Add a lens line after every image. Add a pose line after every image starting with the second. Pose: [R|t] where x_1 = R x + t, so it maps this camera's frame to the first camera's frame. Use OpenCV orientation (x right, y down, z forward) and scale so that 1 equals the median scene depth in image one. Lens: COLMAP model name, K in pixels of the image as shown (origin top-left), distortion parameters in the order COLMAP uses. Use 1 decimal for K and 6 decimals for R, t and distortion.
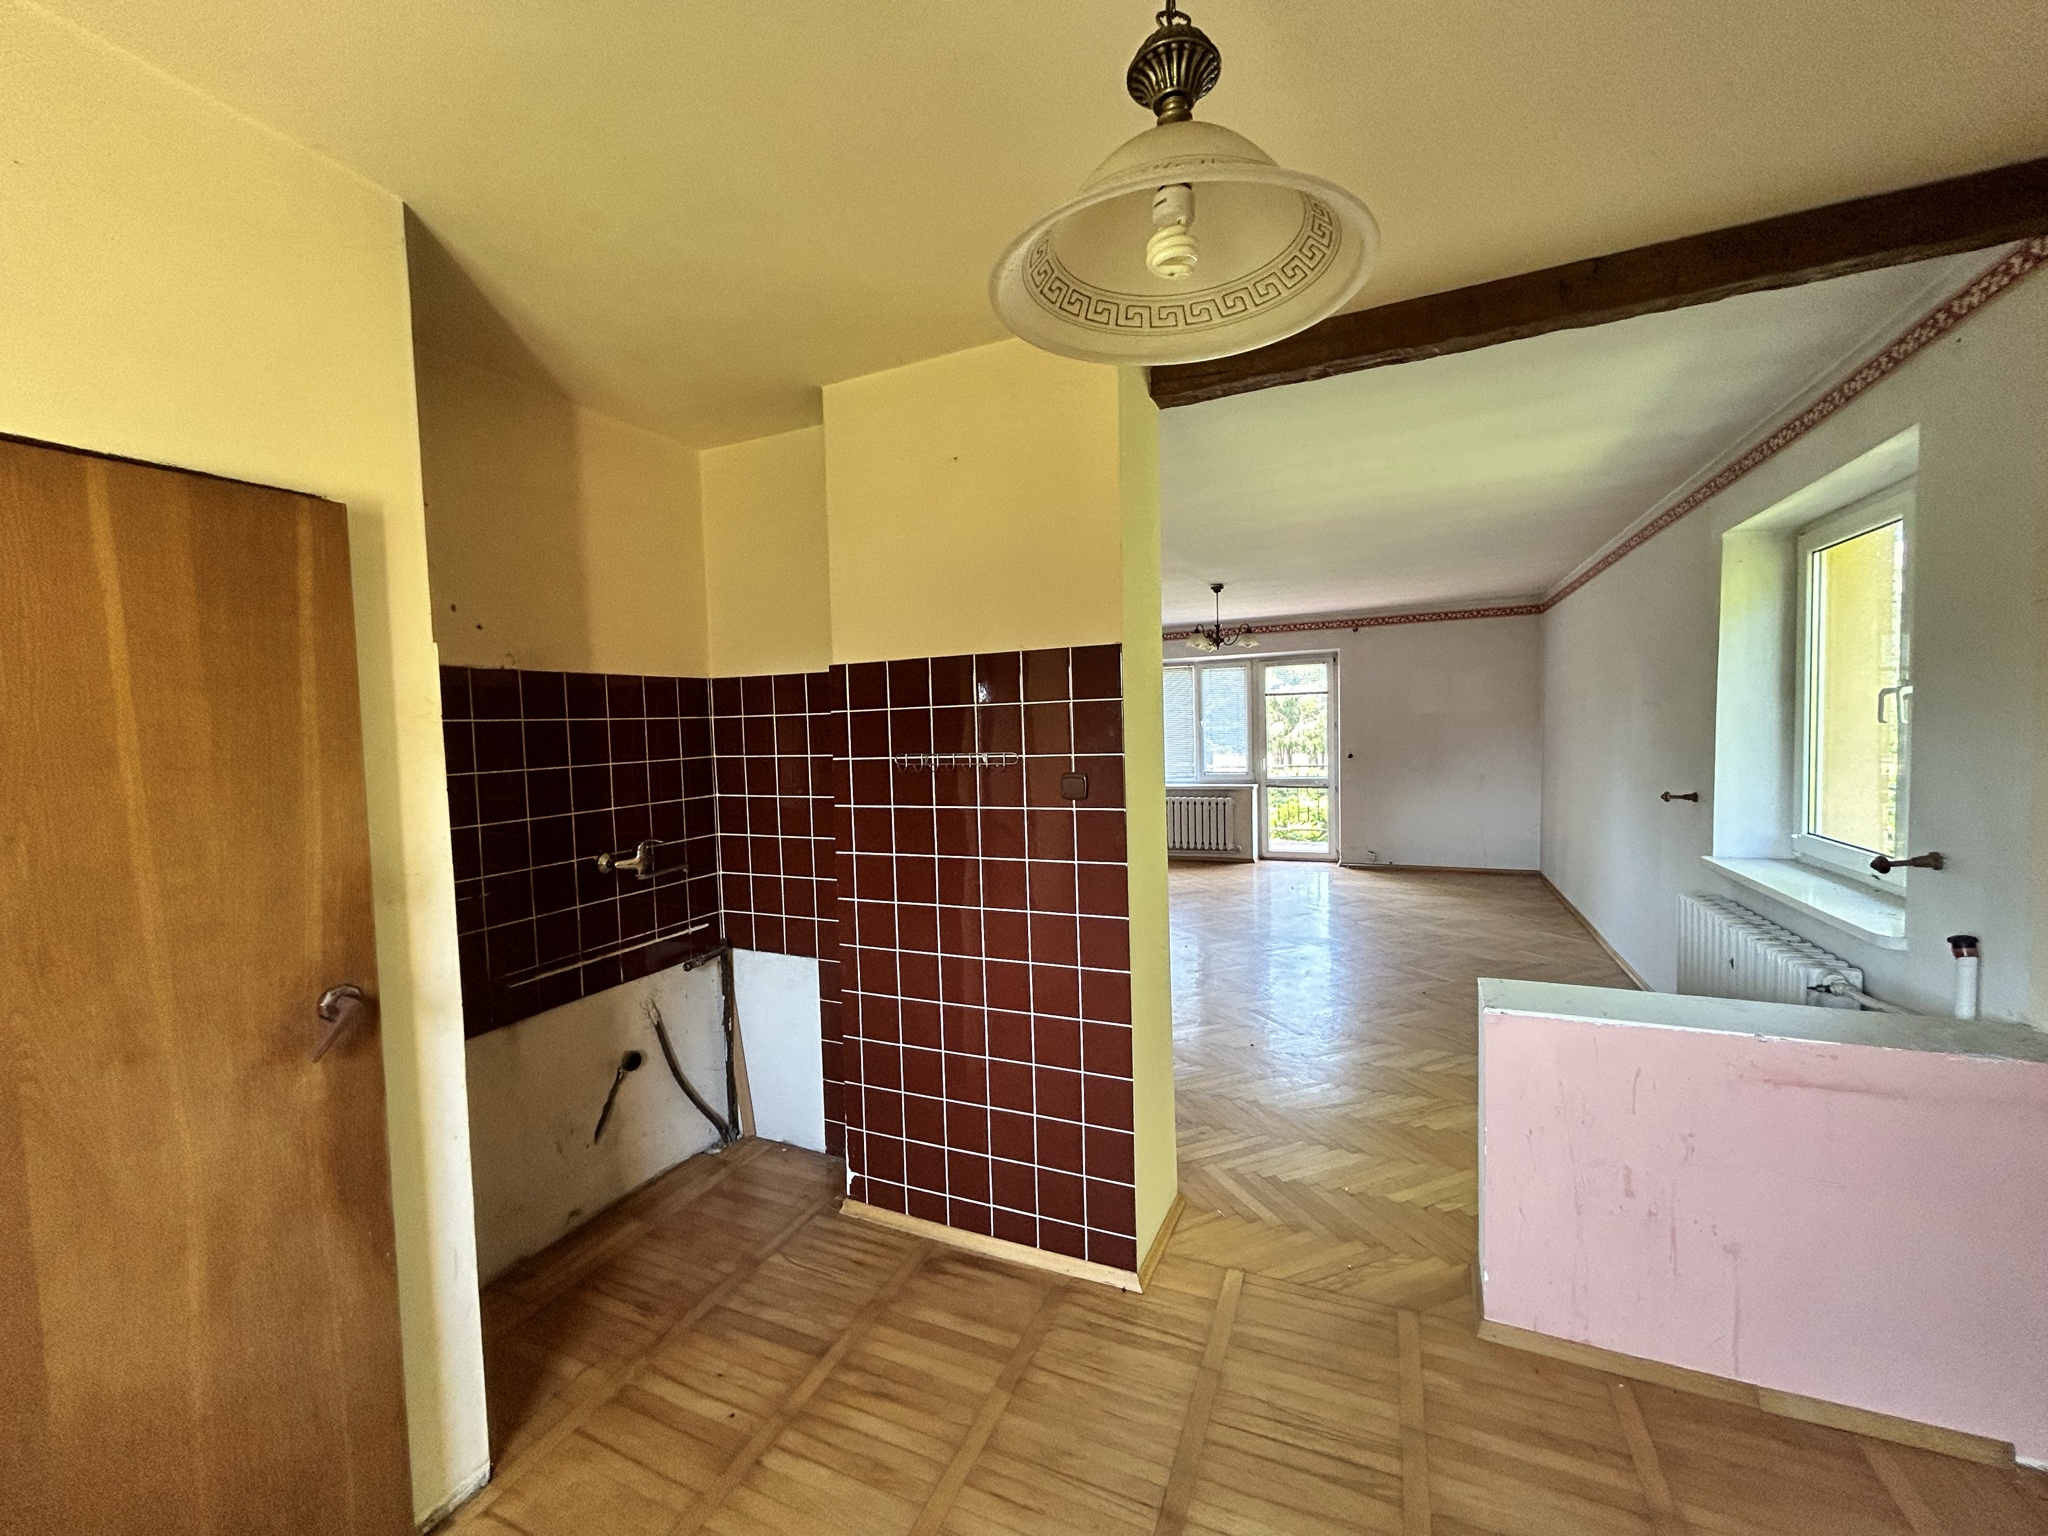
lens RADIAL K [[823.1, 0, 1019.7], [0, 823.1, 764.6], [0, 0, 1]] dist [0.002405, -0.000111]
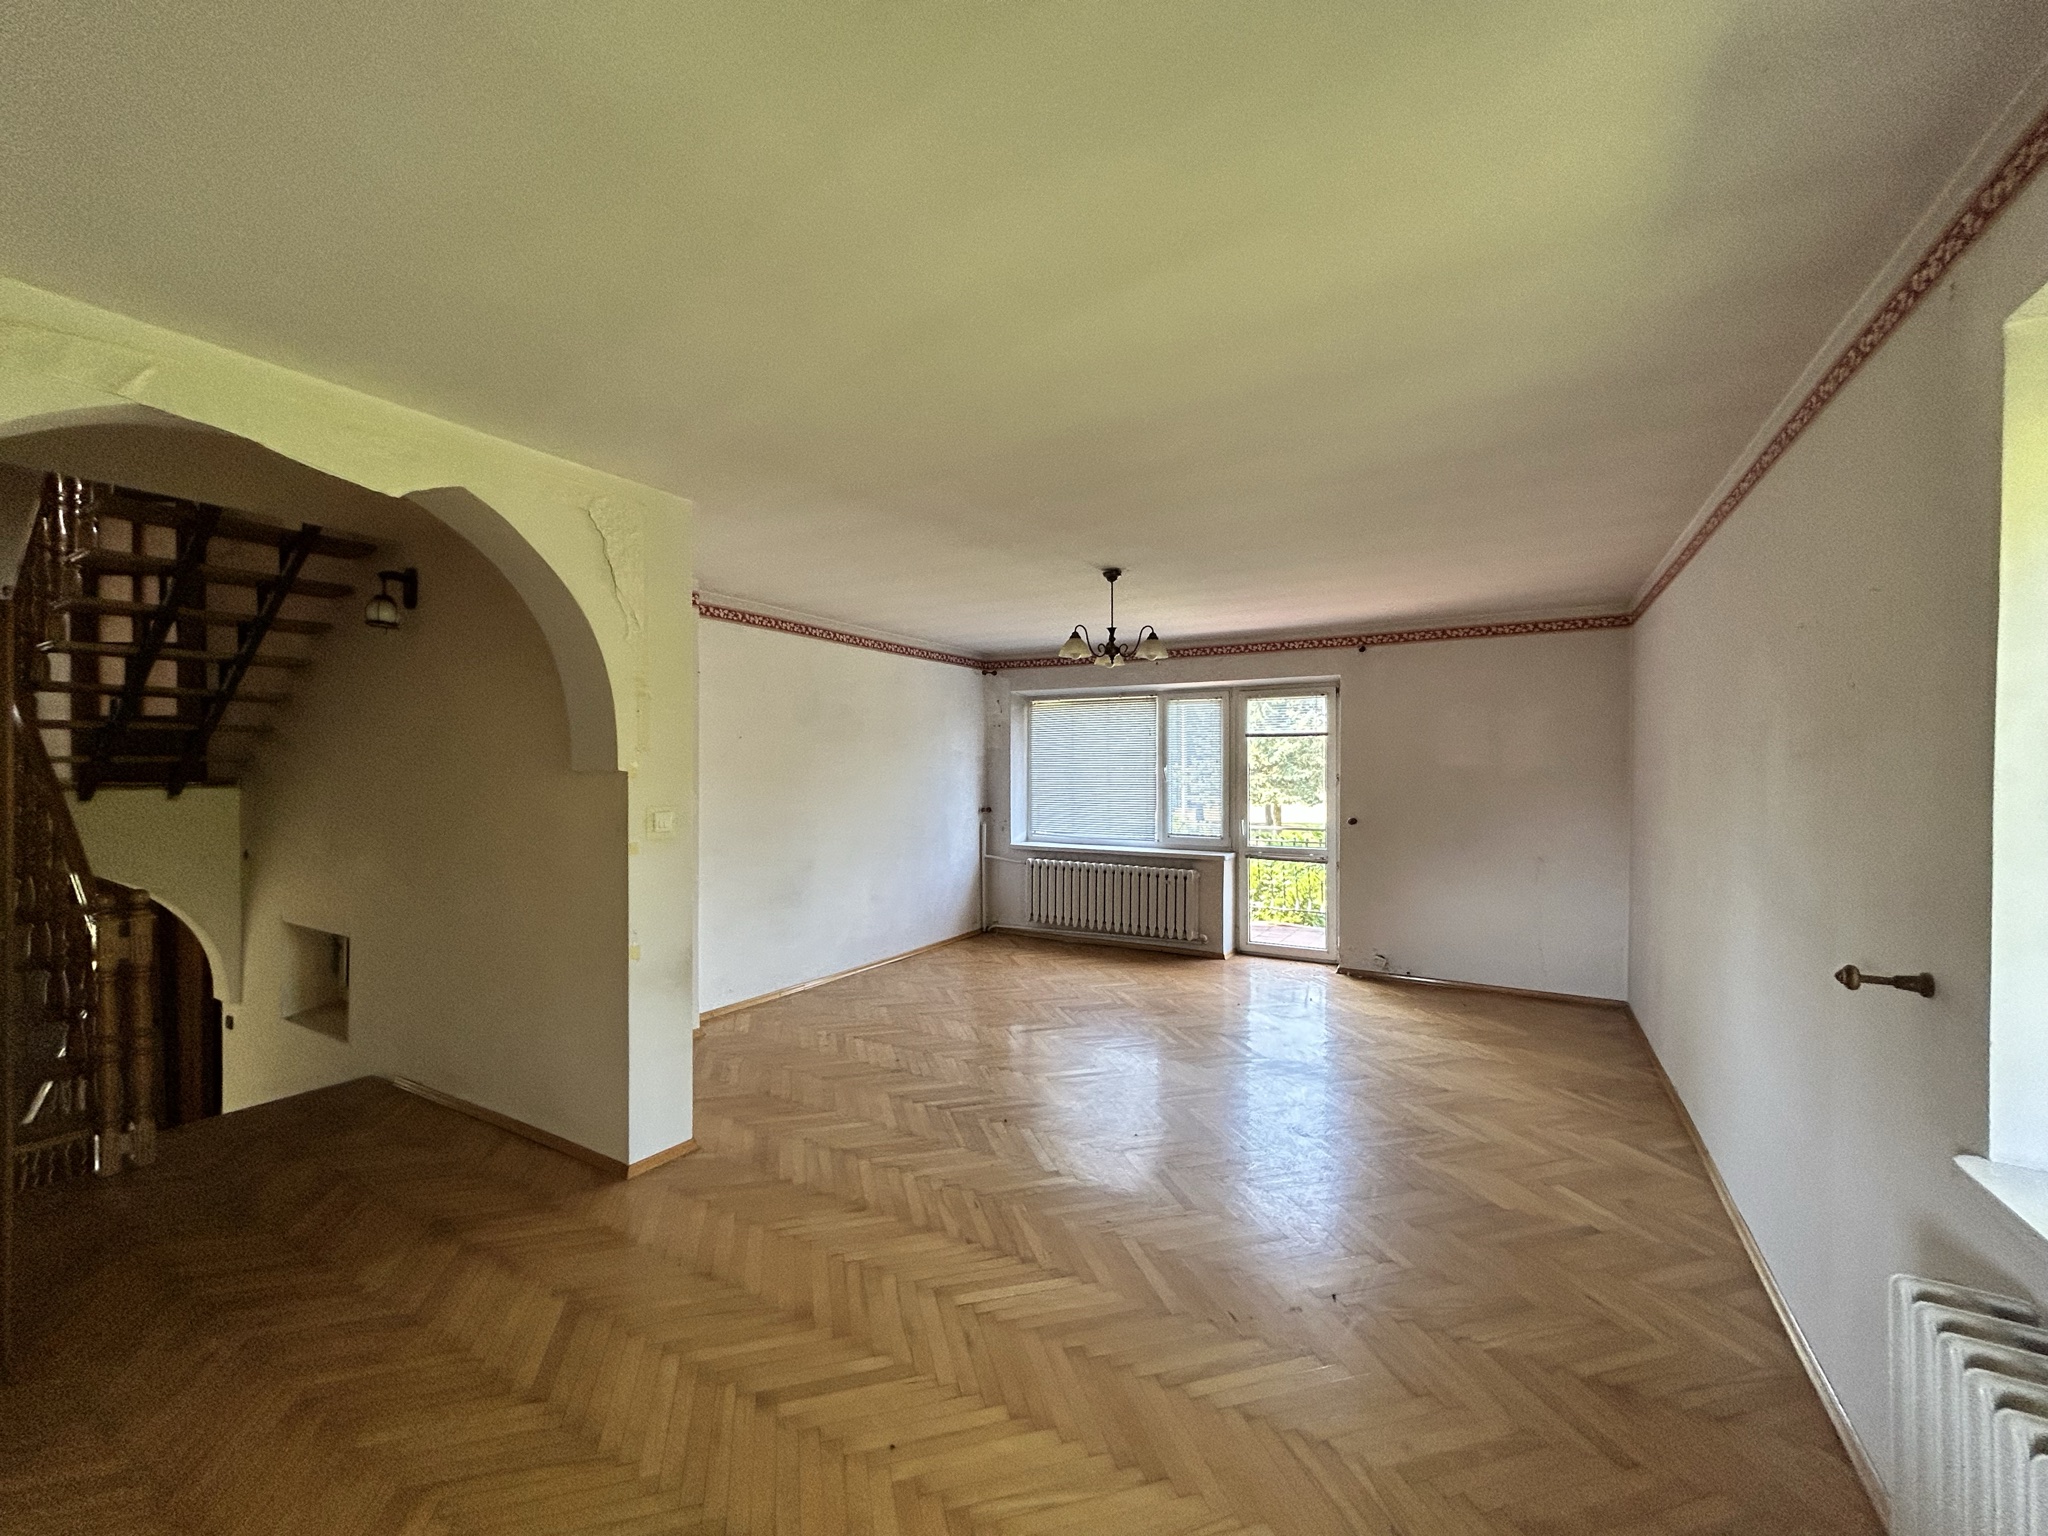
lens RADIAL K [[823.1, 0, 1028.6], [0, 823.1, 770.2], [0, 0, 1]] dist [0.002405, -0.000111]
pose [[0.994867, 0.028939, -0.096966, 0.180452], [-0.032937, 0.998661, -0.039893, -0.016684], [0.095682, 0.042882, 0.994488, 0.239268]]
